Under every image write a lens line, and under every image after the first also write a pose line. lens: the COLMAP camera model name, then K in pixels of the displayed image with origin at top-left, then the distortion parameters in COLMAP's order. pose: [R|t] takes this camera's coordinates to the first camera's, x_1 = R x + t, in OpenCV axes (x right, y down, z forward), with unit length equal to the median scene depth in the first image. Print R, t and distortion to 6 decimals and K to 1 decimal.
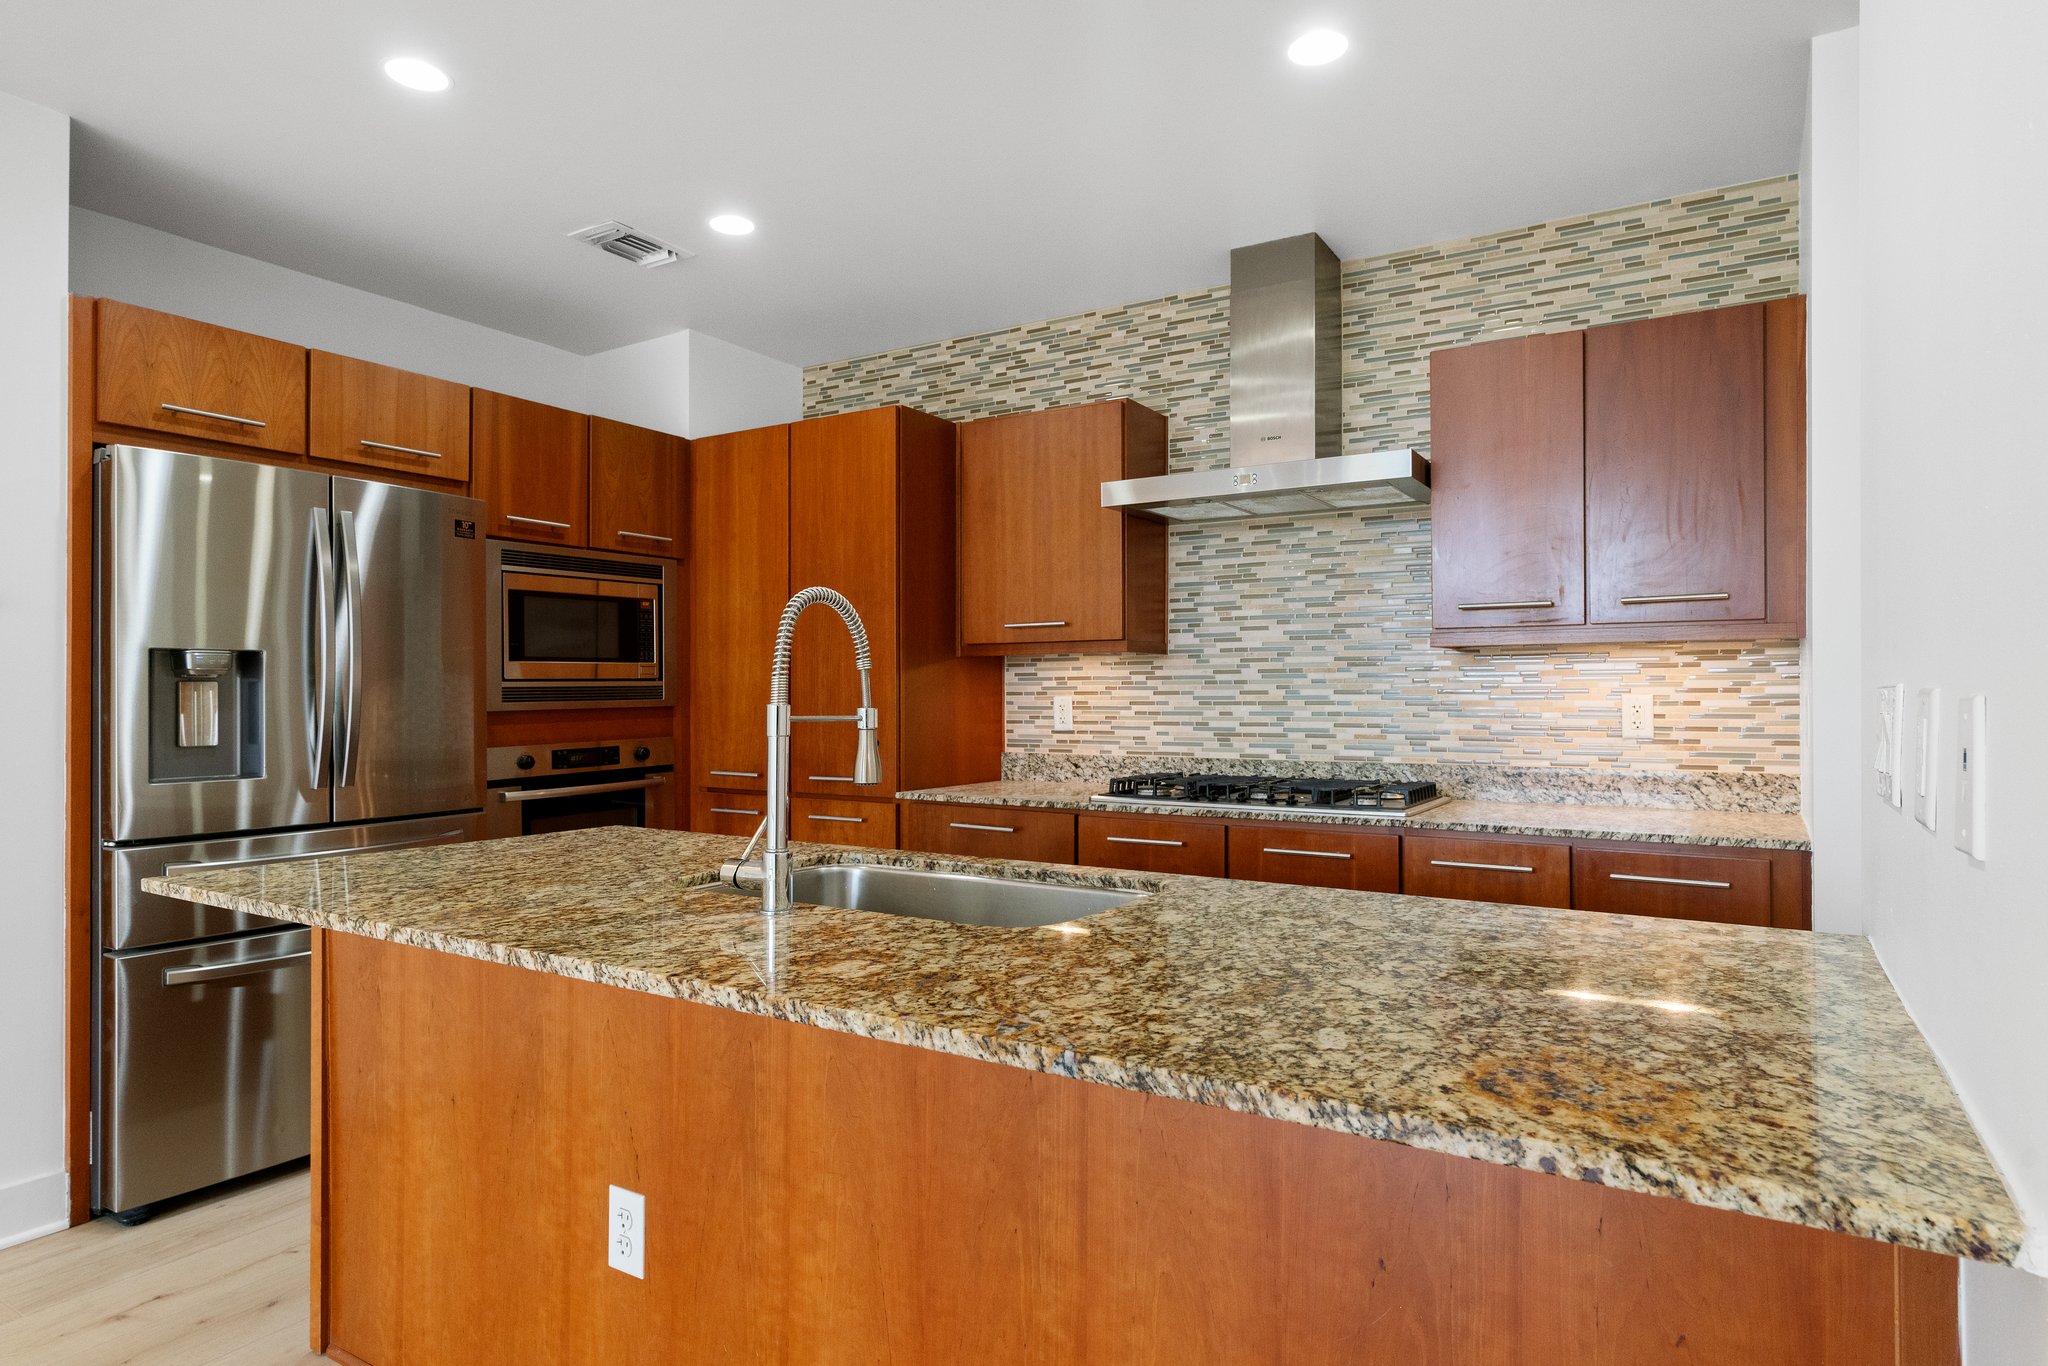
lens RADIAL K [[1139.3, 0, 1018.3], [0, 1139.3, 681.2], [0, 0, 1]] dist [-0.005605, 0.007680]
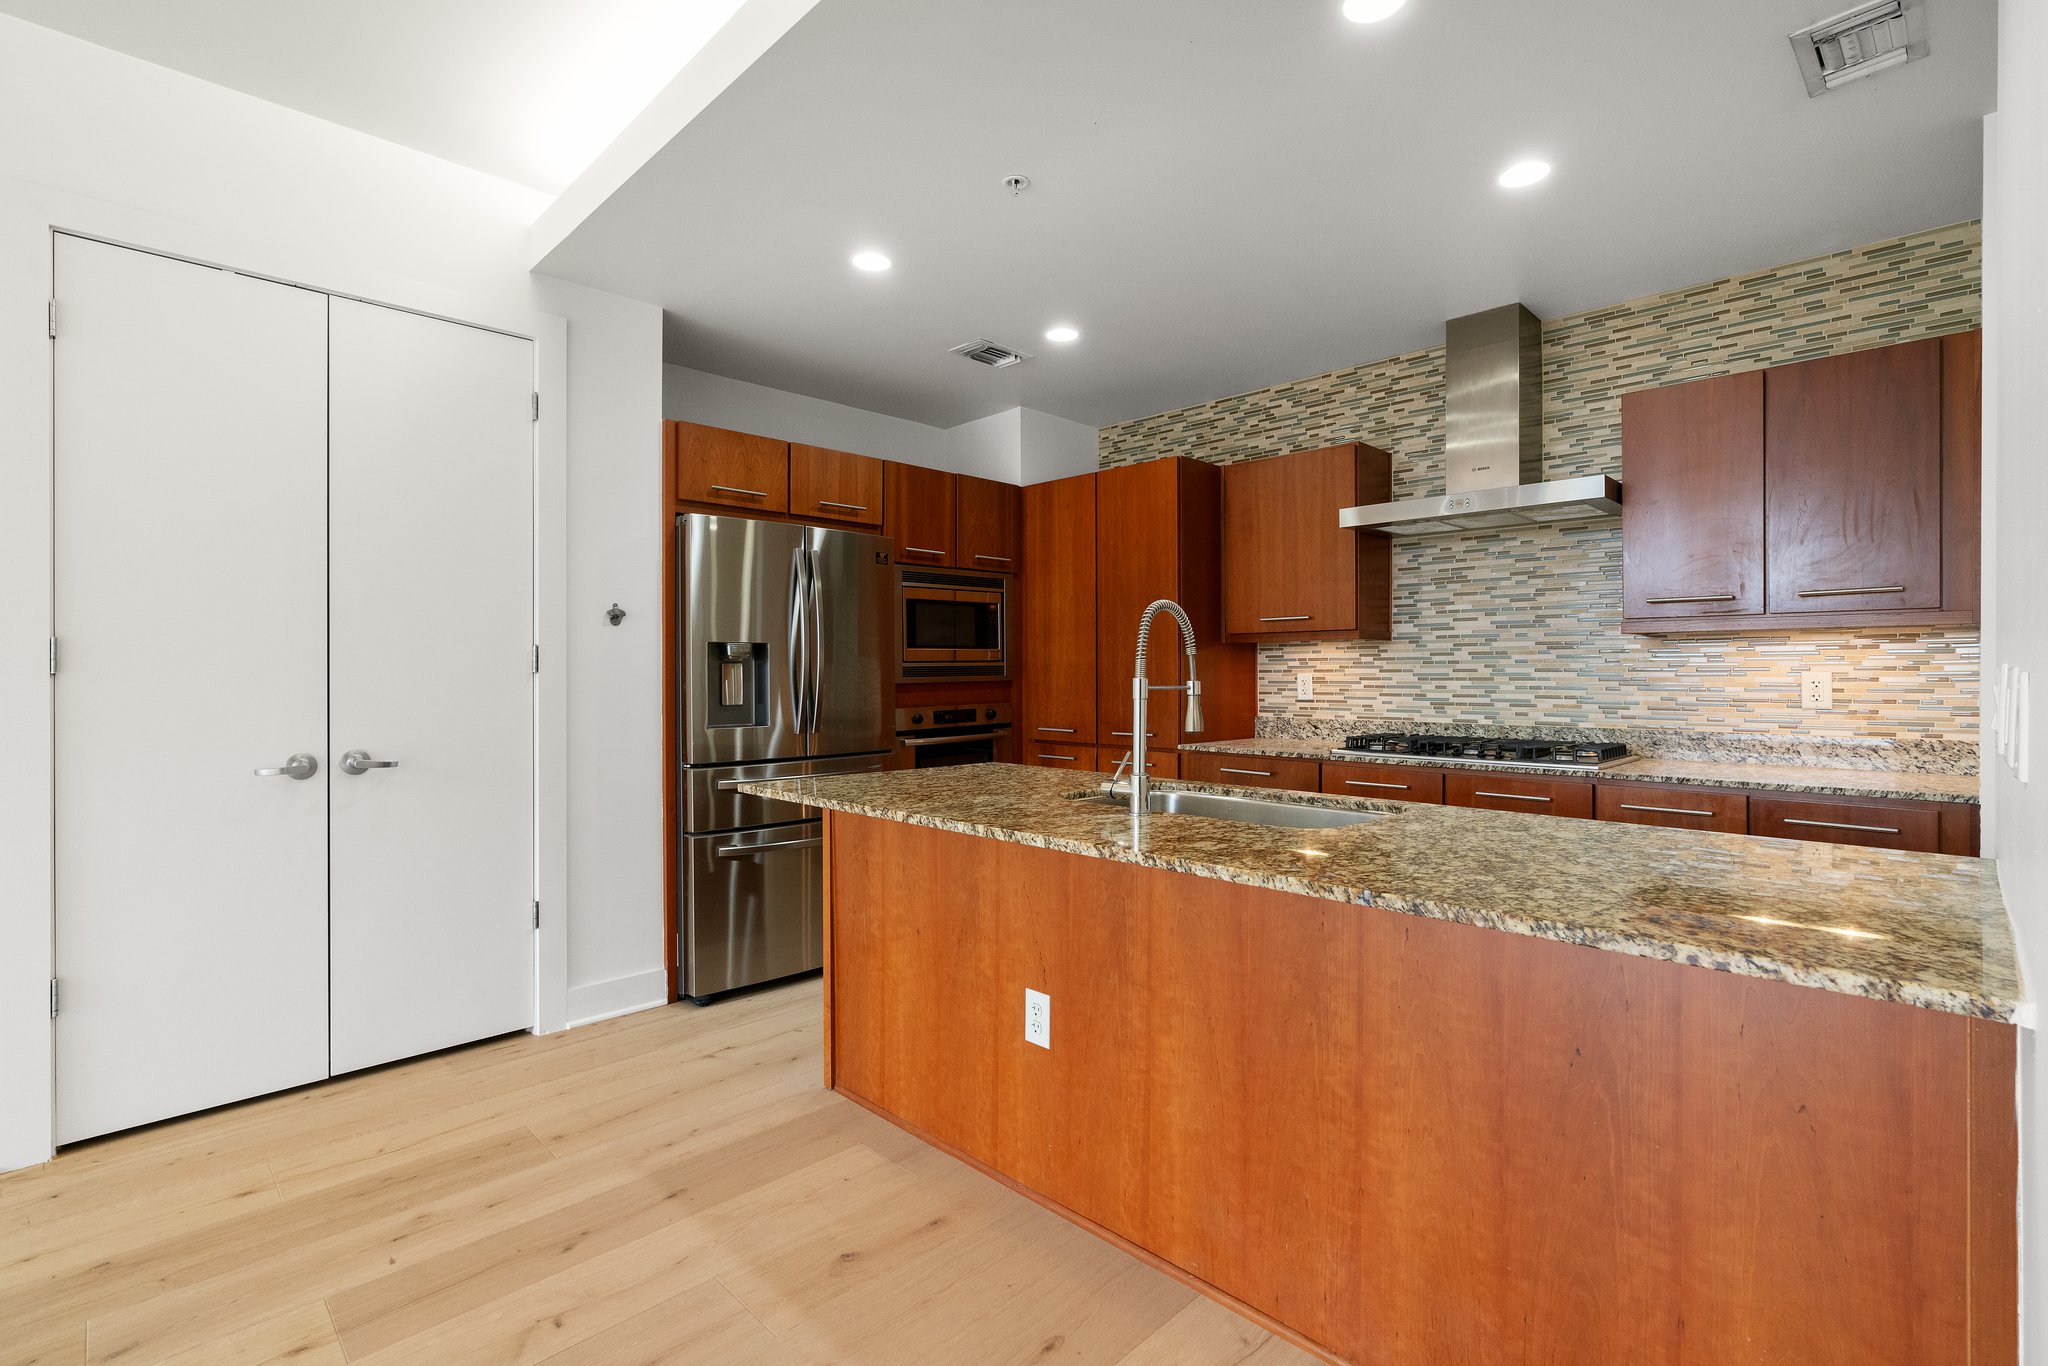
lens RADIAL K [[925.4, 0, 1025.0], [0, 925.4, 669.5], [0, 0, 1]] dist [-0.010820, 0.006250]
pose [[0.973730, -0.000215, -0.227707, -0.034600], [0.002211, 0.999961, 0.008512, -0.000905], [0.227696, -0.008792, 0.973692, -0.104611]]
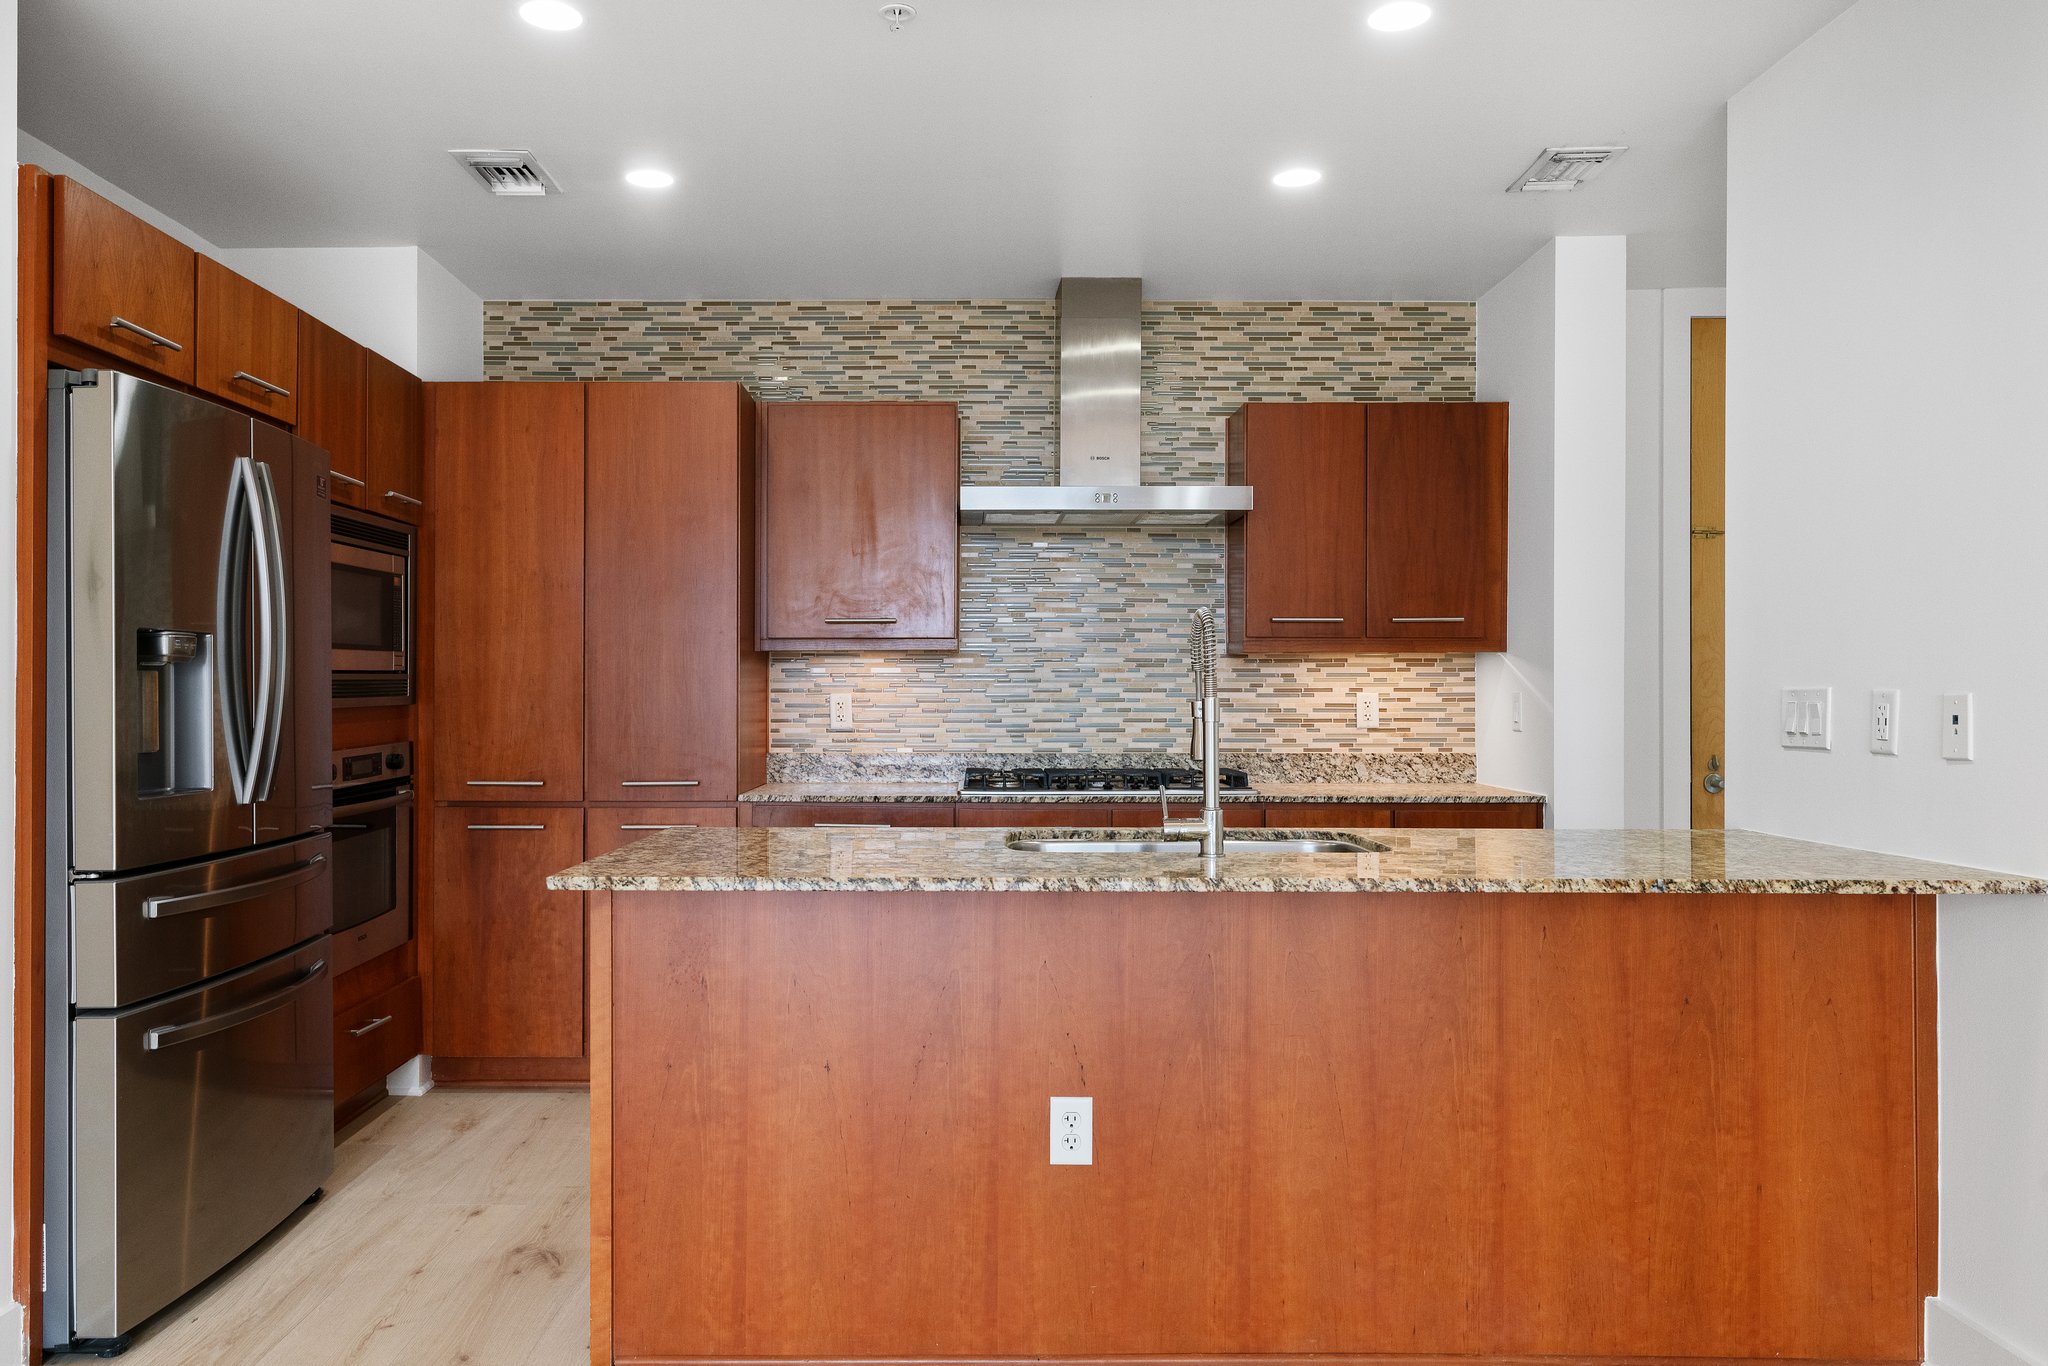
lens RADIAL K [[1467.3, 0, 946.3], [0, 1467.3, 681.7], [0, 0, 1]] dist [-0.005706, 0.016679]
pose [[0.858195, 0.007057, 0.513275, -0.588502], [-0.008715, 0.999962, 0.000823, 0.001622], [-0.513250, -0.005179, 0.858224, -0.127164]]
